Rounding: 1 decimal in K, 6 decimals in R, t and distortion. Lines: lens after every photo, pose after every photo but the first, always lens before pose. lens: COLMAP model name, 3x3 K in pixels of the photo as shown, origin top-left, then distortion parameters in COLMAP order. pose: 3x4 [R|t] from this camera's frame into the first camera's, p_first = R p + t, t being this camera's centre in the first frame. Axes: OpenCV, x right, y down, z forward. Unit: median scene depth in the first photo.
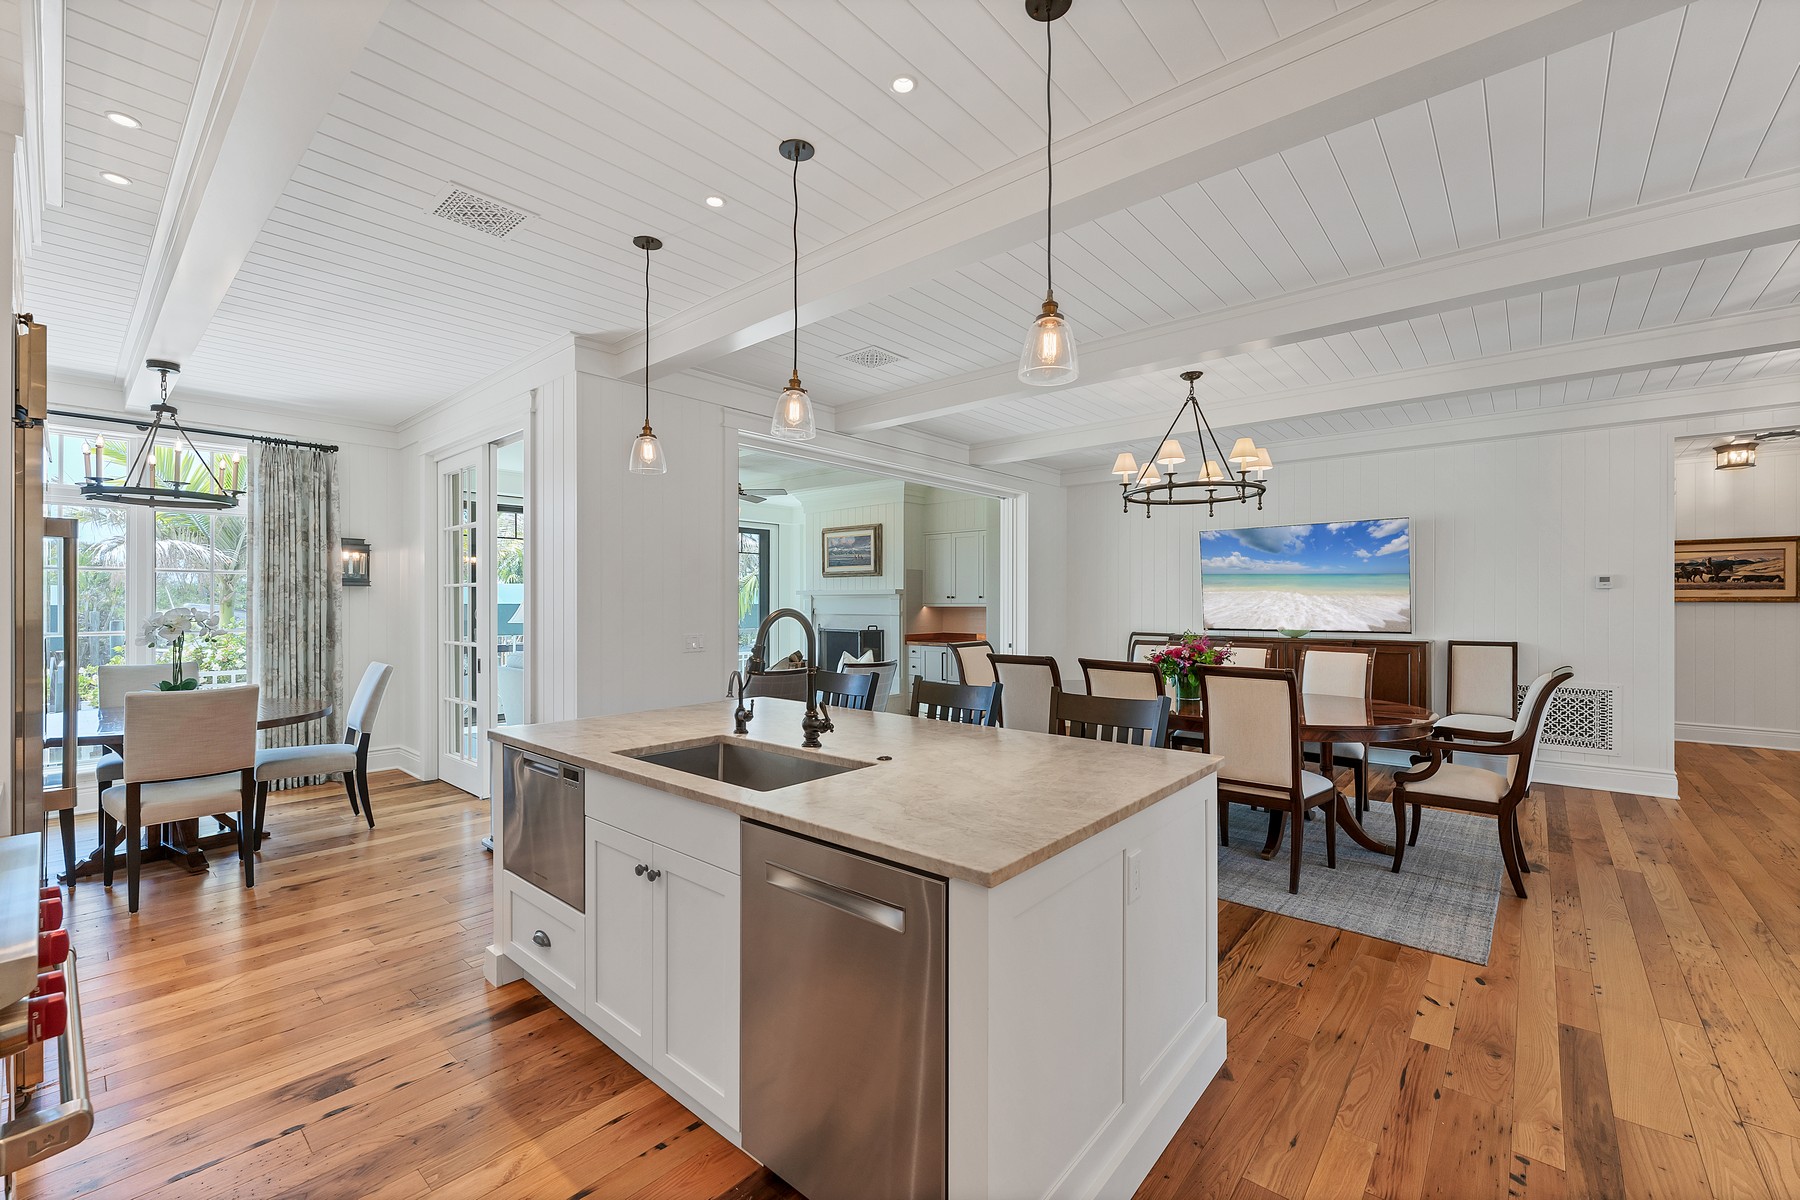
lens RADIAL K [[735.9, 0, 894.4], [0, 735.9, 604.6], [0, 0, 1]] dist [-0.004385, 0.000186]
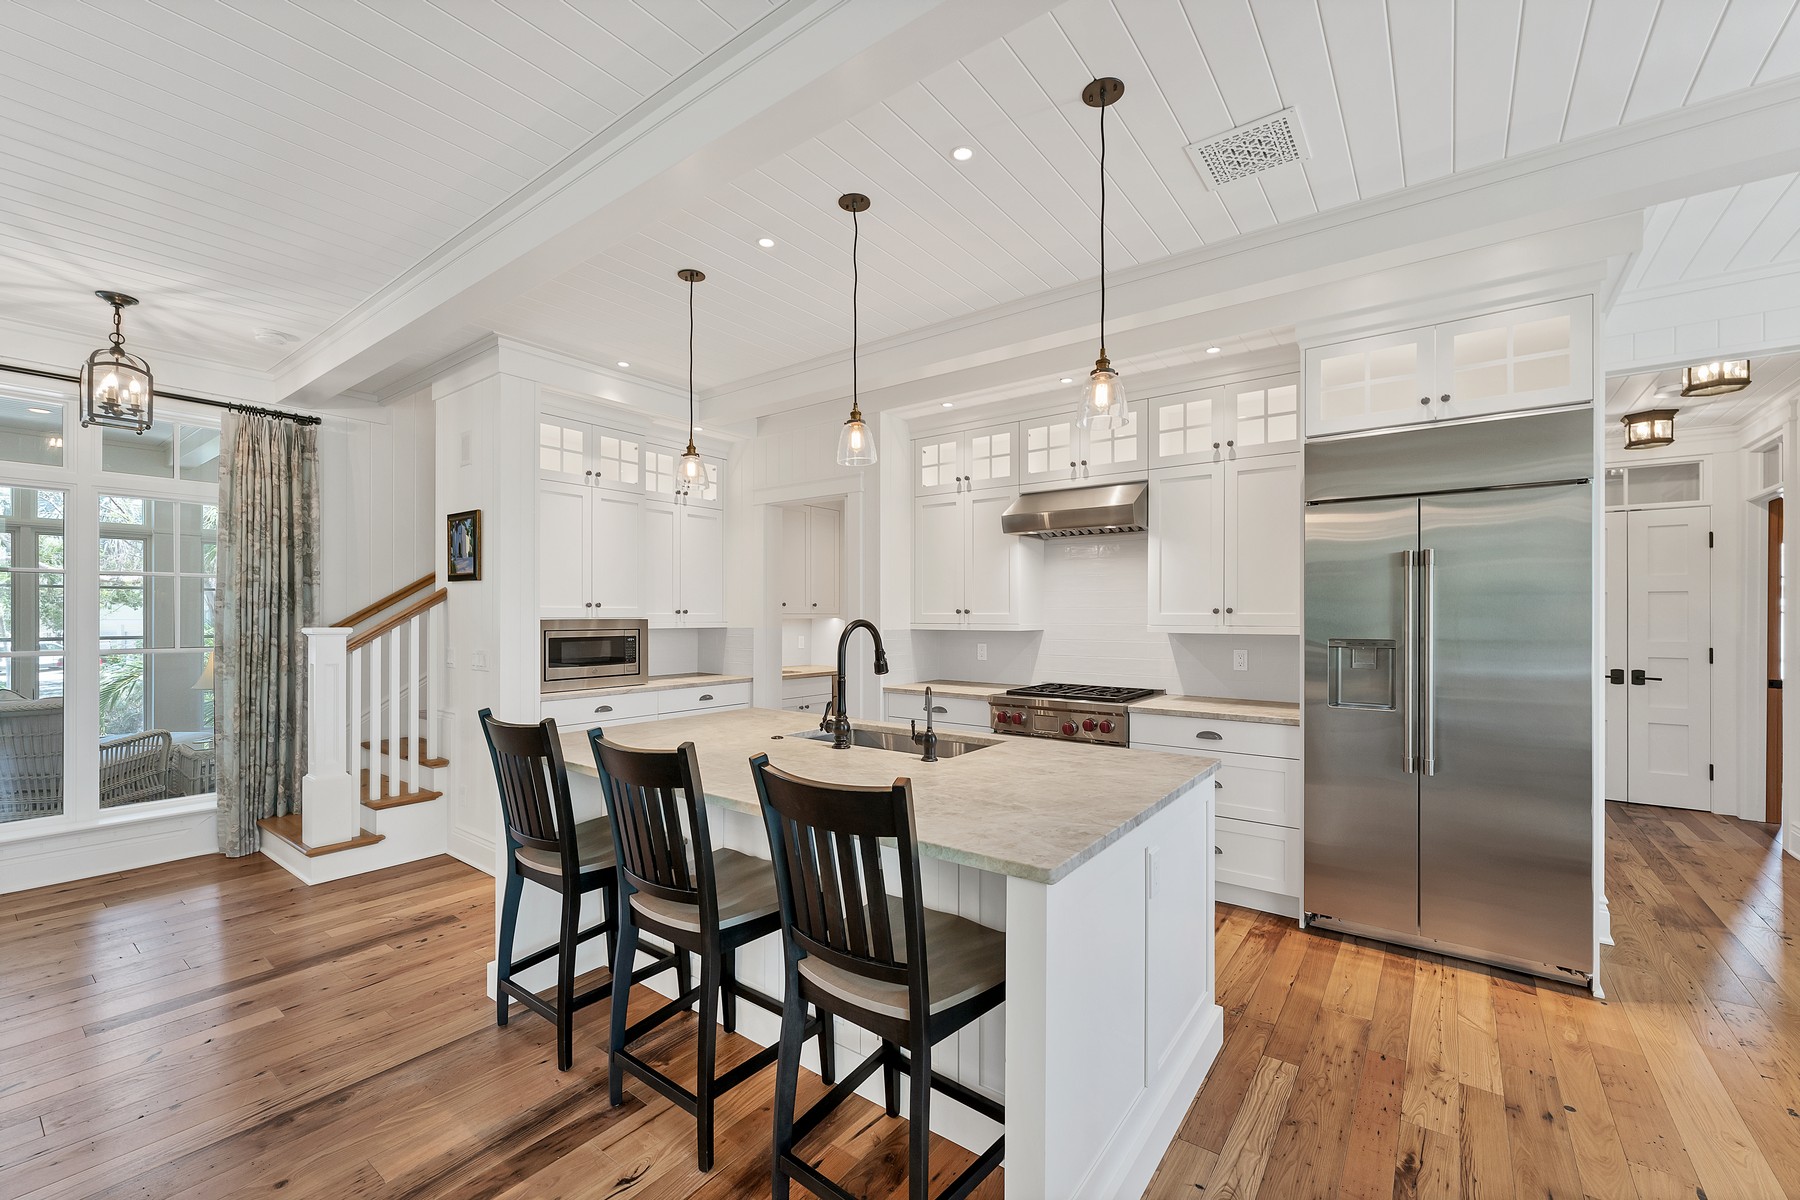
lens RADIAL K [[736.9, 0, 889.7], [0, 736.9, 616.6], [0, 0, 1]] dist [0.002051, 0.000227]
pose [[-0.997889, -0.000703, -0.064940, -0.052131], [-0.000916, 0.999994, 0.003251, -0.001180], [0.064938, 0.003304, -0.997884, 0.948646]]
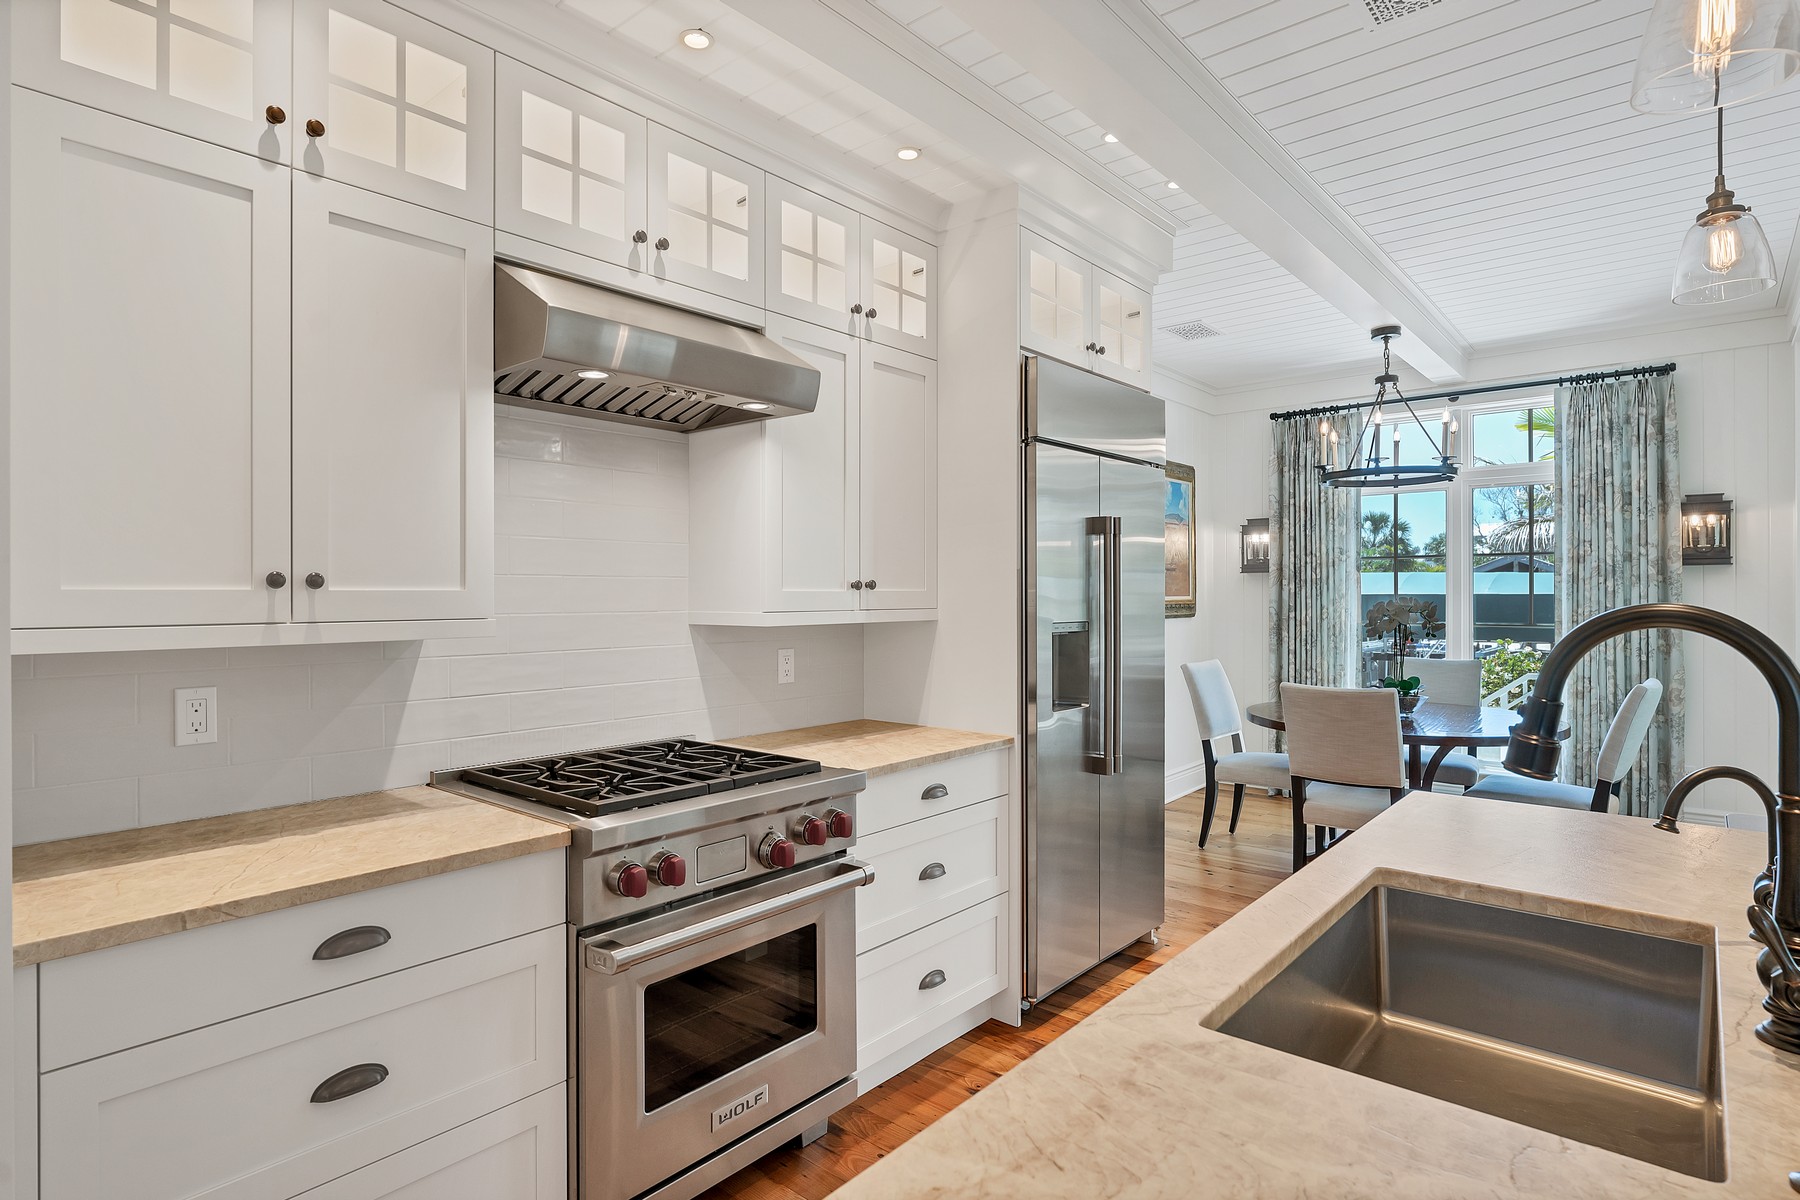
lens RADIAL K [[944.4, 0, 896.6], [0, 944.4, 592.3], [0, 0, 1]] dist [-0.001380, -0.000867]
pose [[0.006797, -0.001036, -0.999976, 0.130878], [0.000688, 0.999999, -0.001032, -0.000092], [0.999977, -0.000681, 0.006798, 0.281627]]
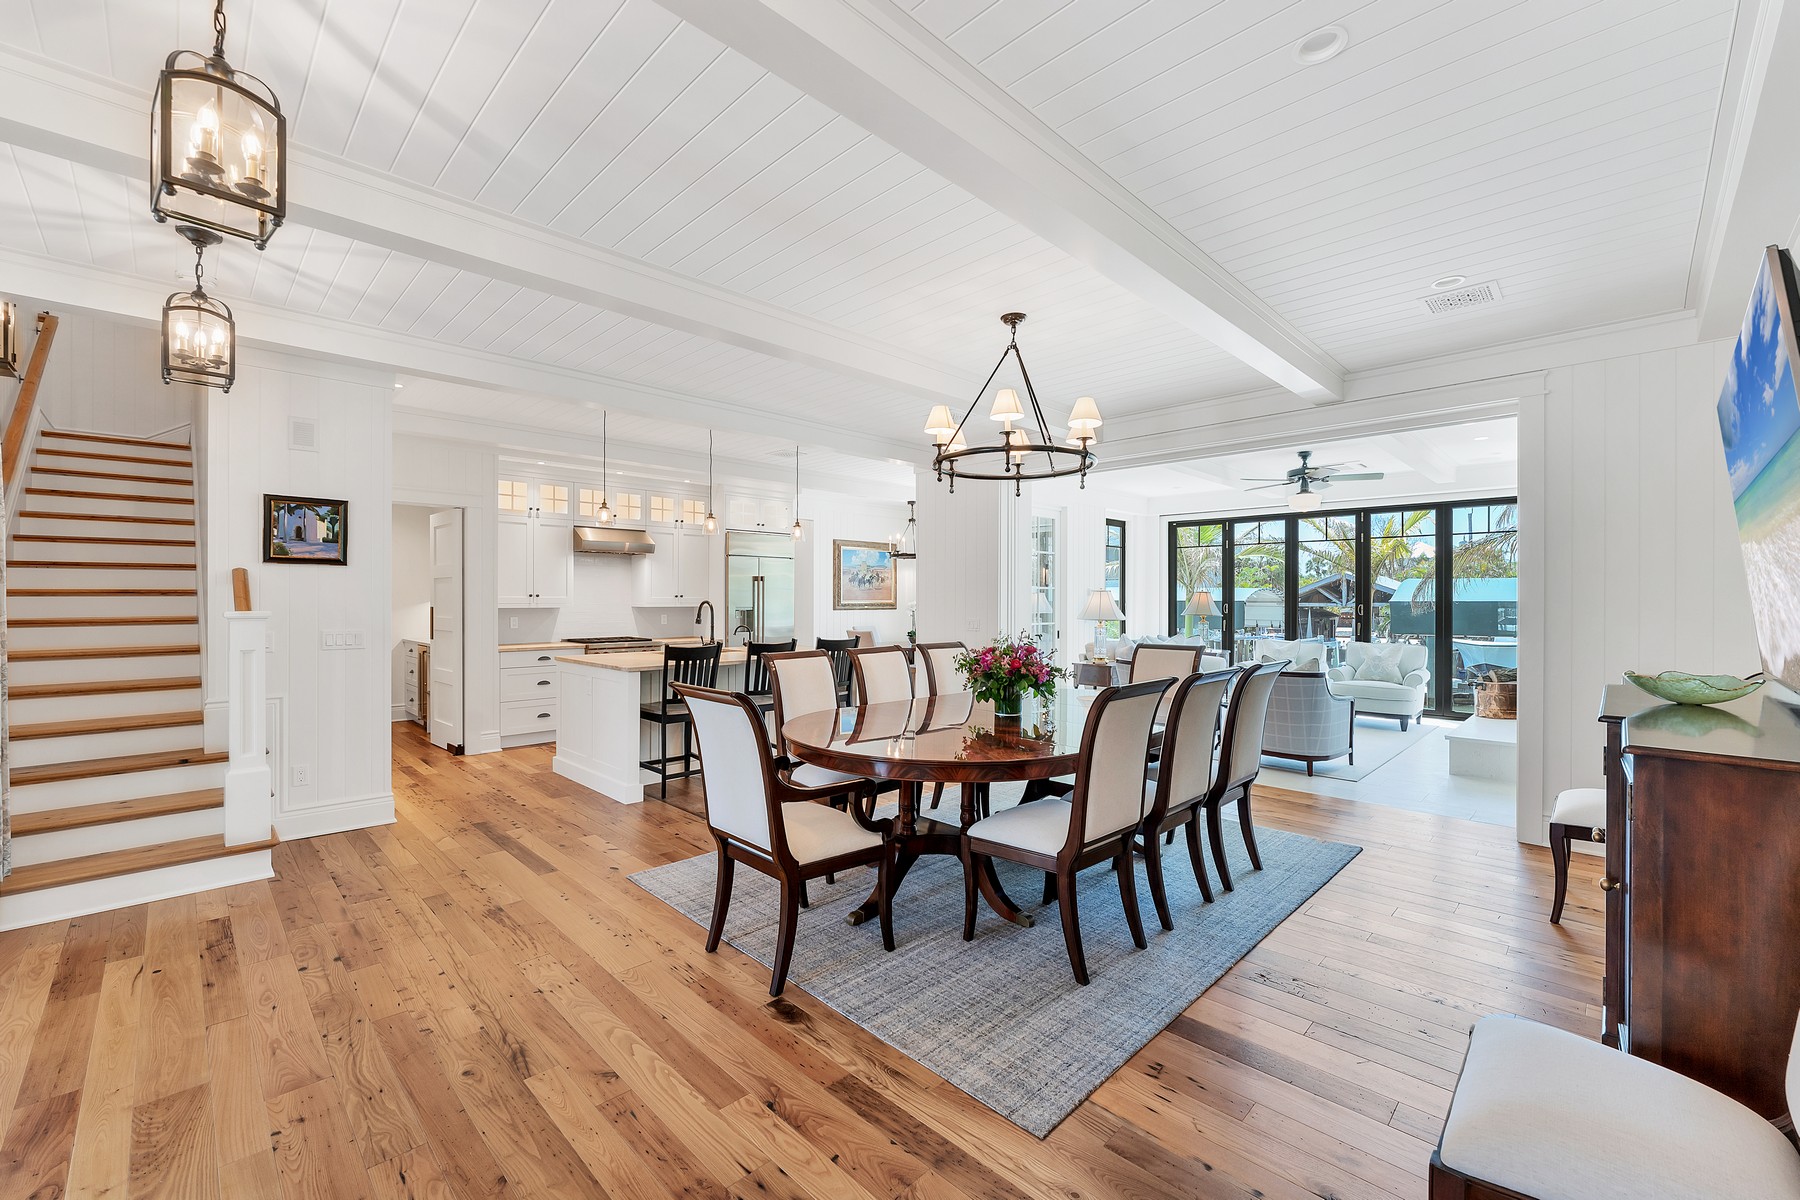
lens RADIAL K [[739.6, 0, 896.9], [0, 739.6, 598.9], [0, 0, 1]] dist [-0.000903, -0.000048]
pose [[-0.071576, 0.000429, -0.997435, 1.109214], [-0.004013, 0.999992, 0.000718, -0.002130], [0.997427, 0.004054, -0.071574, 0.837113]]
